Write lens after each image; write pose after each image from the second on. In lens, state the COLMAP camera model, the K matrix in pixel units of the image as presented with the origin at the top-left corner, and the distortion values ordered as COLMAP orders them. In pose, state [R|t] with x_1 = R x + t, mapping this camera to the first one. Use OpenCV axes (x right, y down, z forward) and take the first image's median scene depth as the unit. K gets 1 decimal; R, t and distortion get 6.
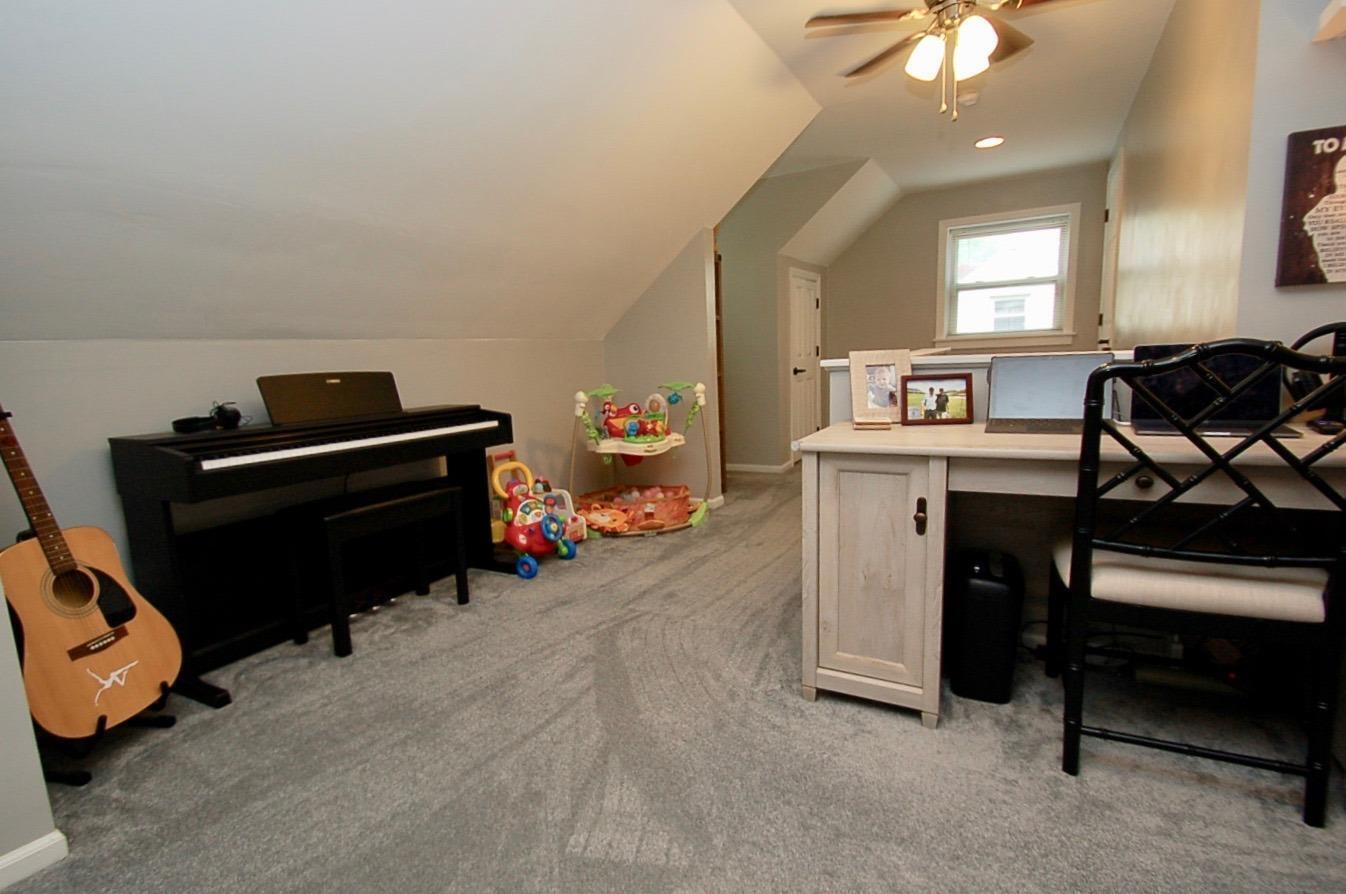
lens RADIAL K [[637.1, 0, 673.0], [0, 637.1, 447.0], [0, 0, 1]] dist [0.013187, -0.017914]
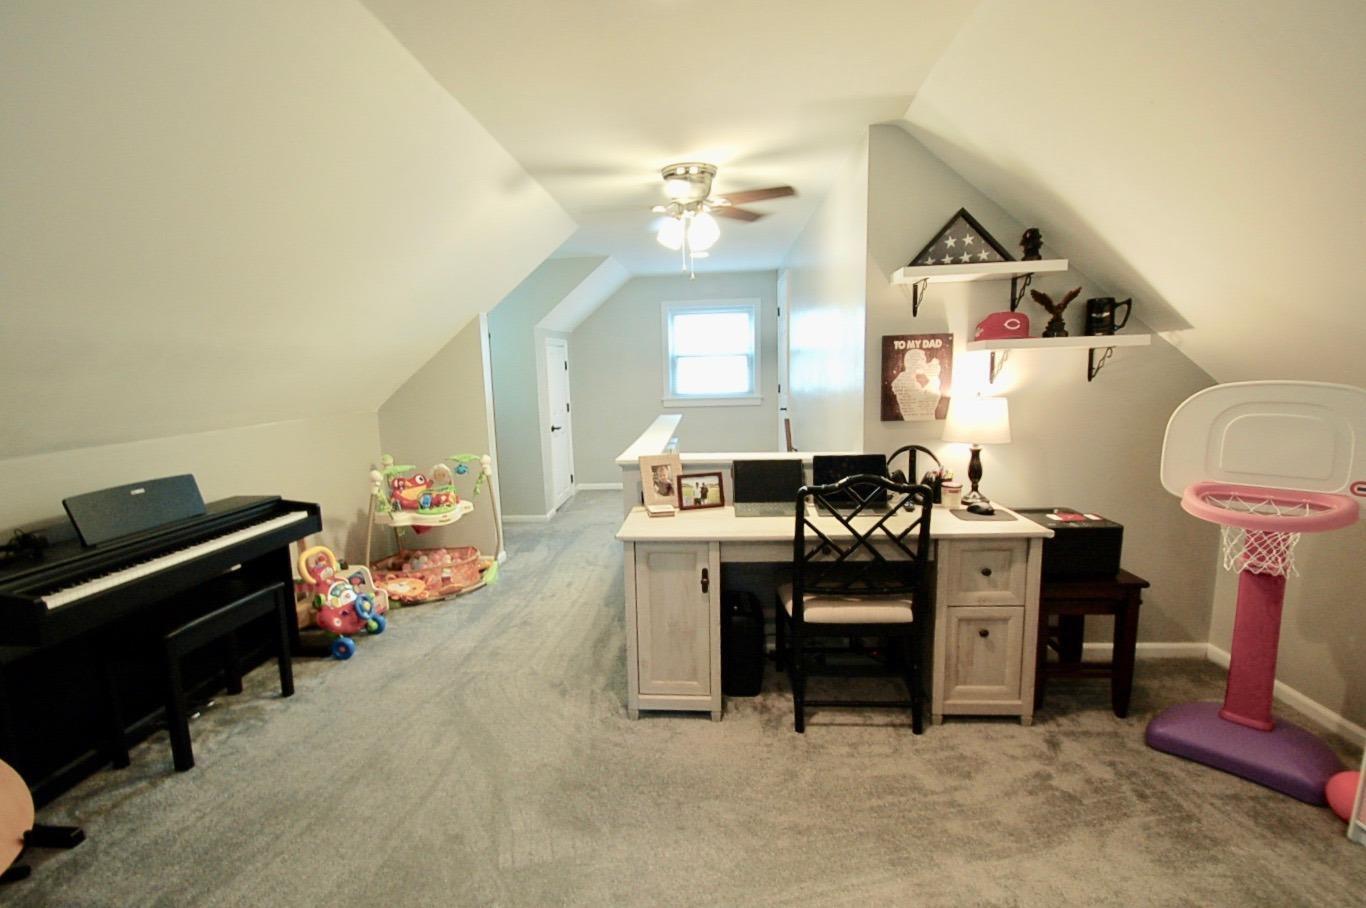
lens RADIAL K [[601.4, 0, 662.7], [0, 601.4, 456.1], [0, 0, 1]] dist [0.003562, -0.008350]
pose [[0.920132, -0.035333, 0.390011, -0.143182], [0.051261, 0.998219, -0.030502, -0.085474], [-0.388239, 0.048058, 0.920305, -0.163602]]
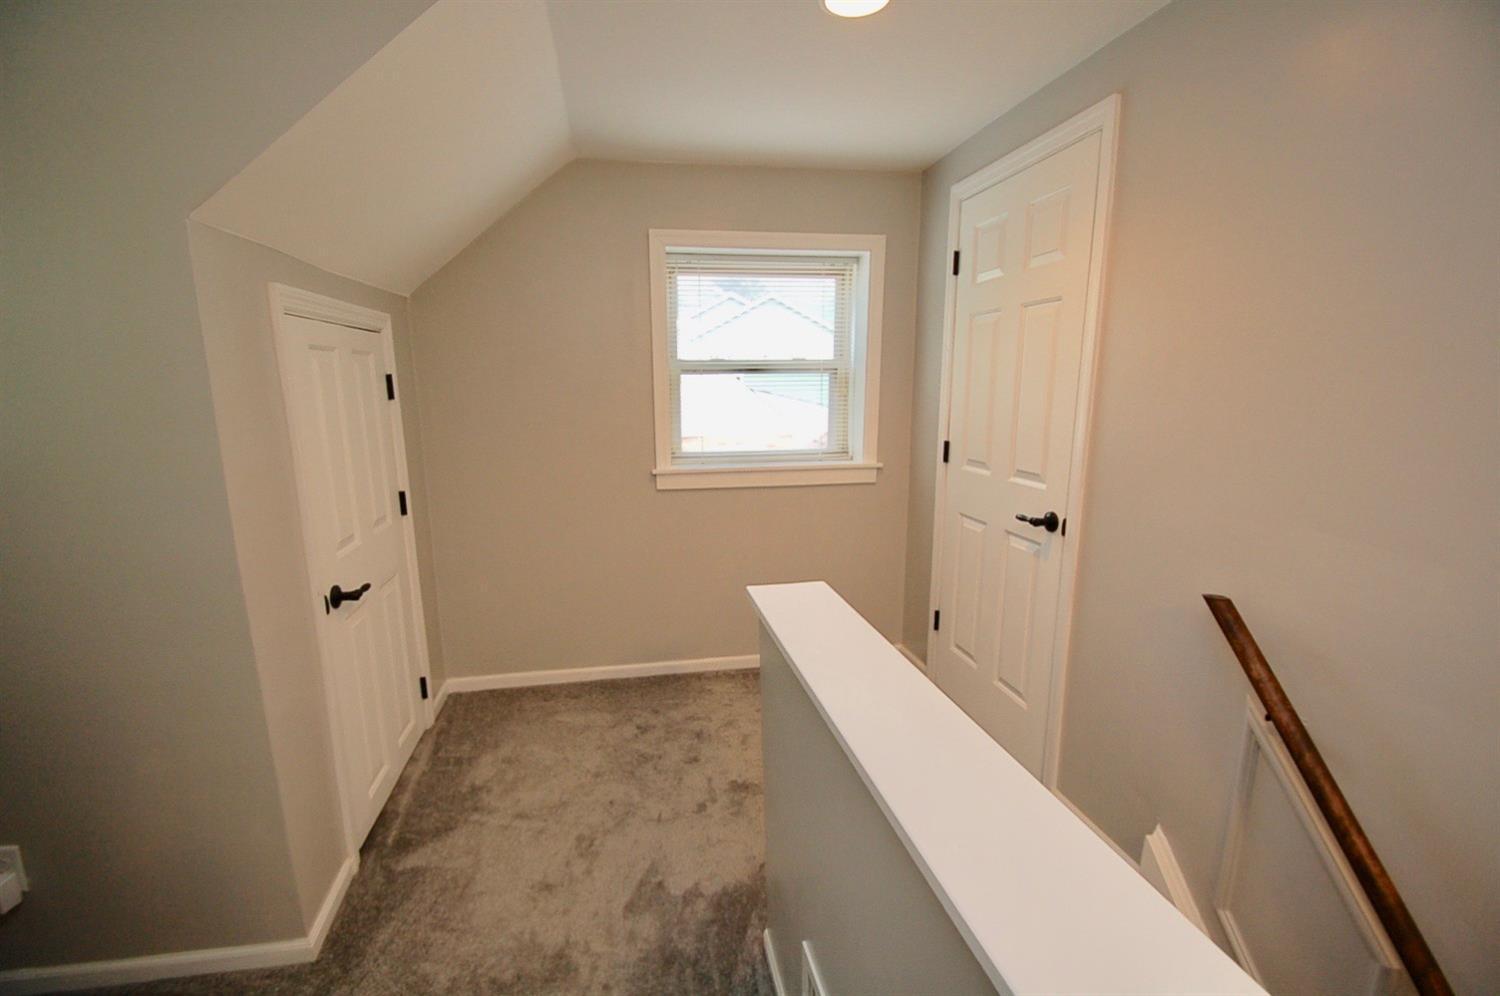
lens RADIAL K [[656.6, 0, 742.6], [0, 656.6, 517.0], [0, 0, 1]] dist [0.001690, -0.000197]
pose [[0.771903, -0.087596, 0.629676, 0.449350], [0.072806, 0.996126, 0.049323, -0.509877], [-0.631557, 0.007772, 0.775290, 1.853845]]
